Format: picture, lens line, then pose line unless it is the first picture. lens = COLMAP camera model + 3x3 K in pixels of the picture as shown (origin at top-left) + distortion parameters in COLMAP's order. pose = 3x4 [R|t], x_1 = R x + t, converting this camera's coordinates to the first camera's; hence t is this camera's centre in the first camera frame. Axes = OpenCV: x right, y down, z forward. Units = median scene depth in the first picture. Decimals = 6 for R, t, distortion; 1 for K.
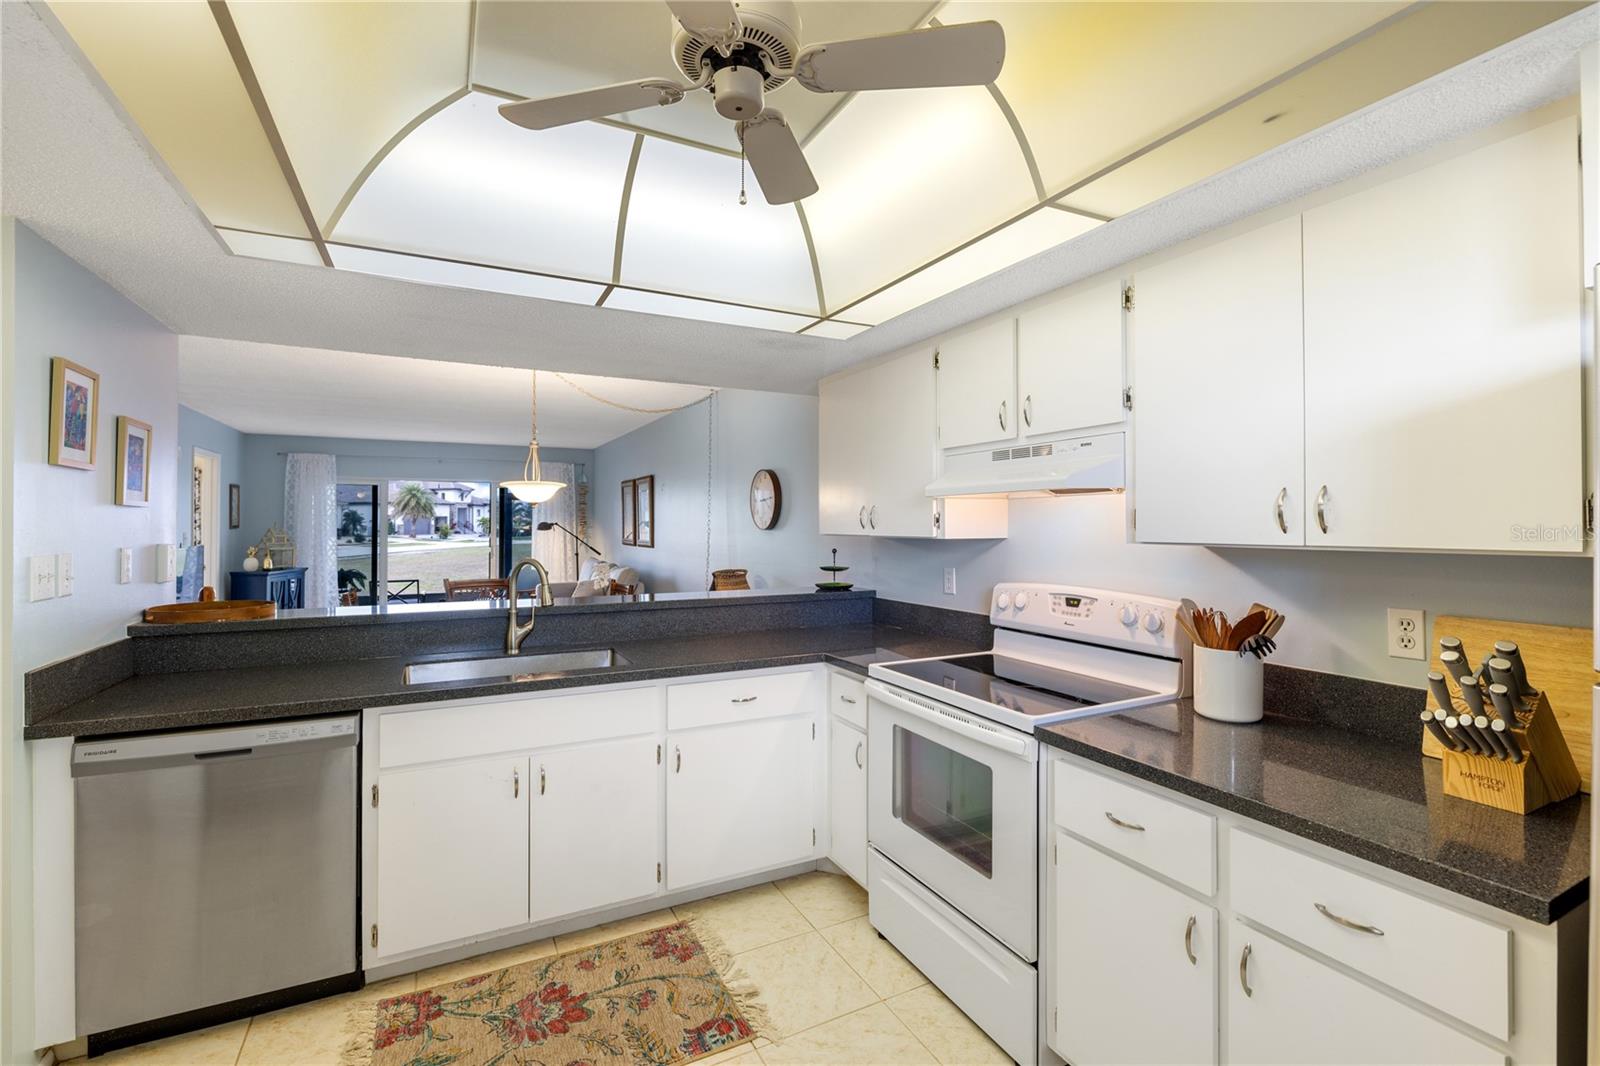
lens RADIAL K [[706.8, 0, 800.6], [0, 706.8, 521.9], [0, 0, 1]] dist [-0.007673, -0.000096]
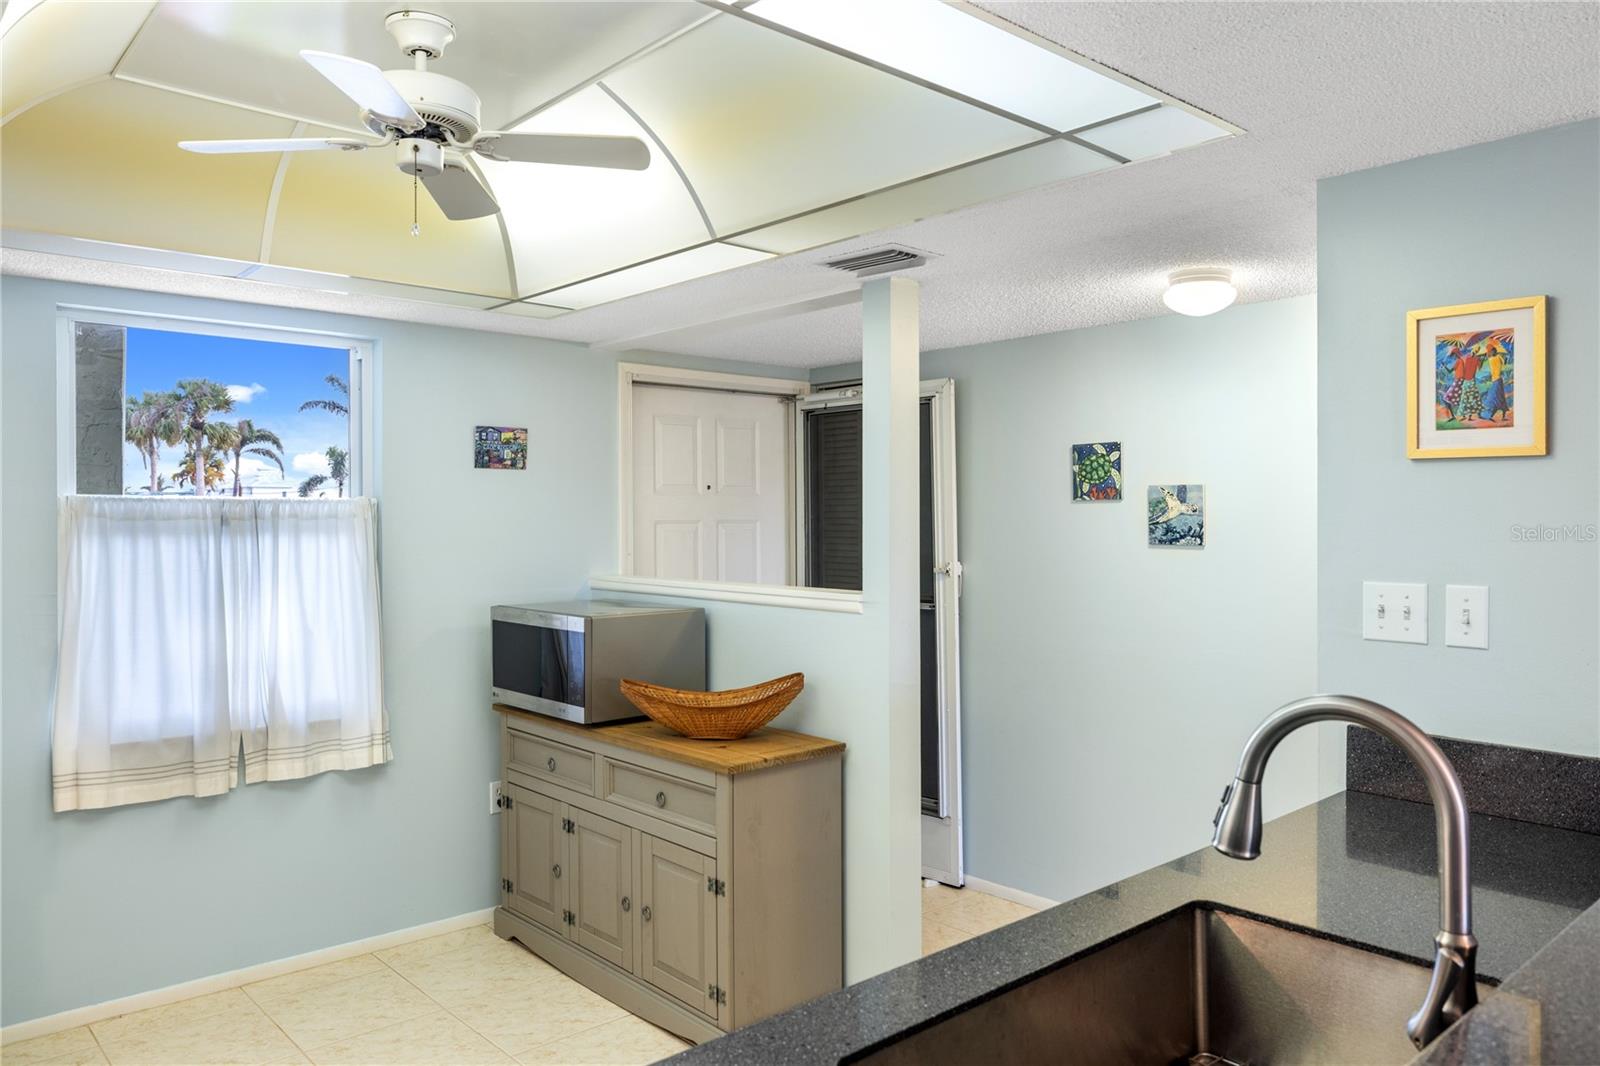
lens RADIAL K [[1119.6, 0, 803.9], [0, 1119.6, 525.6], [0, 0, 1]] dist [0.000393, 0.000691]
pose [[-0.967489, 0.001665, -0.252906, -0.077825], [0.001004, 0.999996, 0.002741, -0.008720], [0.252910, 0.002398, -0.967487, 0.975612]]
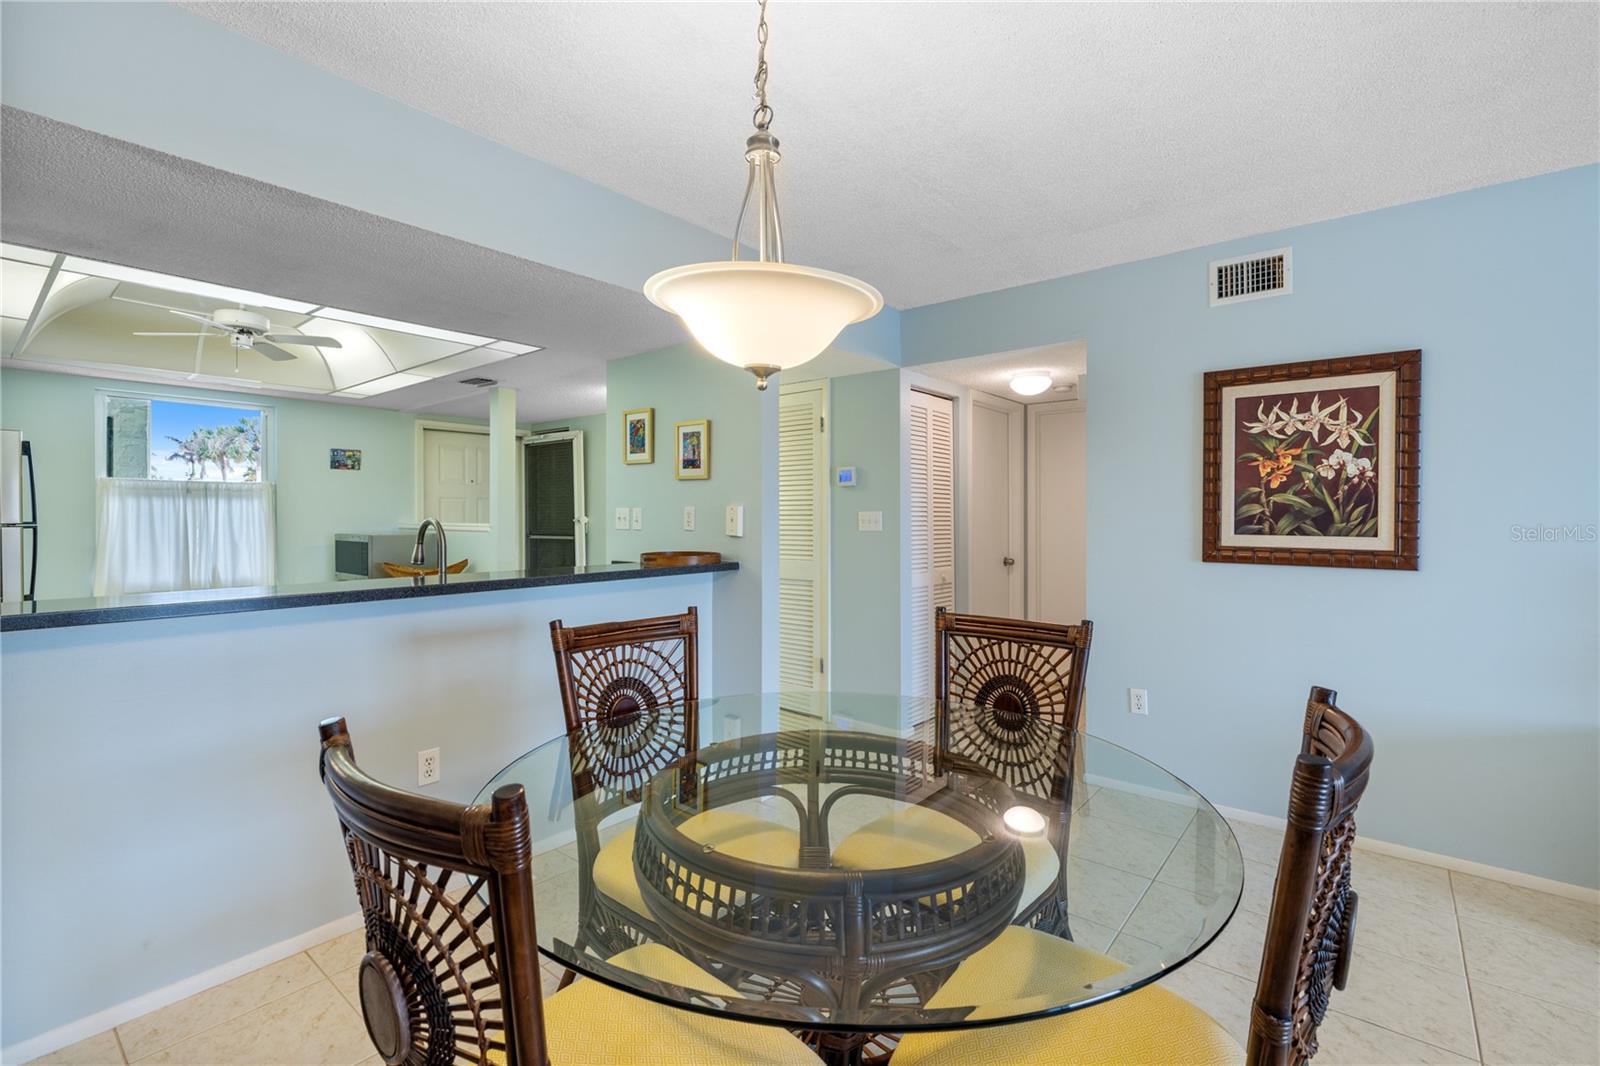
lens RADIAL K [[706.8, 0, 802.6], [0, 706.8, 518.6], [0, 0, 1]] dist [-0.007673, -0.000096]
pose [[-0.917289, -0.000850, -0.398221, -0.355226], [-0.001327, 0.999999, 0.000922, 0.036745], [0.398220, 0.001374, -0.917289, 1.537318]]
